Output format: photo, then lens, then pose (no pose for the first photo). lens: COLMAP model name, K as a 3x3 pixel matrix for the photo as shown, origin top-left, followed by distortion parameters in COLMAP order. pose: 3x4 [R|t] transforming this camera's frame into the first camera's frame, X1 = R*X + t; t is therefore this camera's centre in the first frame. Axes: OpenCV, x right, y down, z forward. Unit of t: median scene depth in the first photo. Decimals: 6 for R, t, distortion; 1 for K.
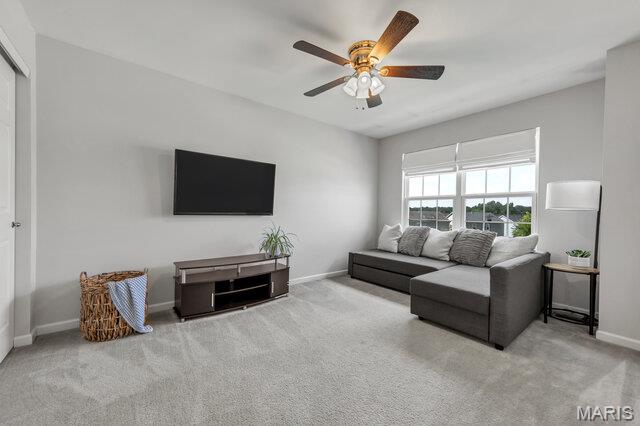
lens RADIAL K [[253.8, 0, 320.0], [0, 253.8, 212.7], [0, 0, 1]] dist [0.008105, 0.000219]
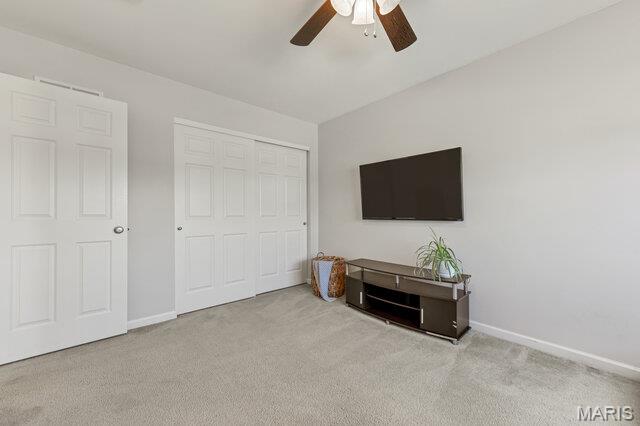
lens RADIAL K [[253.8, 0, 319.6], [0, 253.8, 214.1], [0, 0, 1]] dist [0.008105, 0.000219]
pose [[0.044782, -0.024981, -0.998684, 0.646421], [-0.006671, 0.999658, -0.025305, 0.016122], [0.998975, 0.007796, 0.044600, 0.766300]]
